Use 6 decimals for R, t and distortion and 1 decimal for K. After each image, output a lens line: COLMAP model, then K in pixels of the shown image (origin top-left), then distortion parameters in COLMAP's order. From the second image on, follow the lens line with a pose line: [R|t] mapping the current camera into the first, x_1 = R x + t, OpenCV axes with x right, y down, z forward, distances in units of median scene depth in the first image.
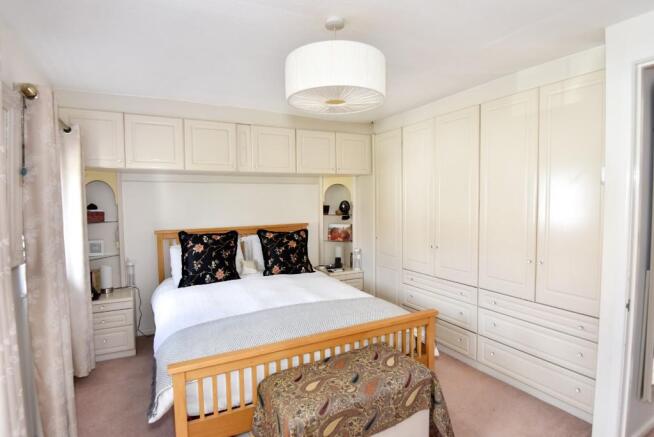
lens RADIAL K [[332.2, 0, 327.0], [0, 332.2, 218.5], [0, 0, 1]] dist [-0.008584, -0.000553]
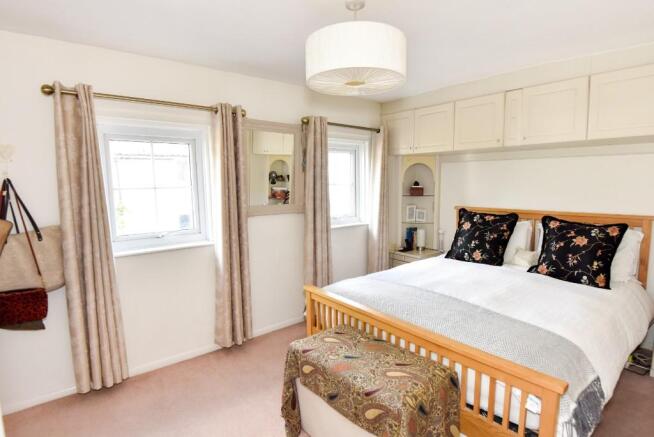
lens RADIAL K [[332.2, 0, 327.0], [0, 332.2, 218.5], [0, 0, 1]] dist [-0.008584, -0.000553]
pose [[0.224050, 0.119758, -0.967192, 0.508996], [-0.048584, 0.992560, 0.111644, -0.026868], [0.973366, 0.021976, 0.228202, 0.344758]]
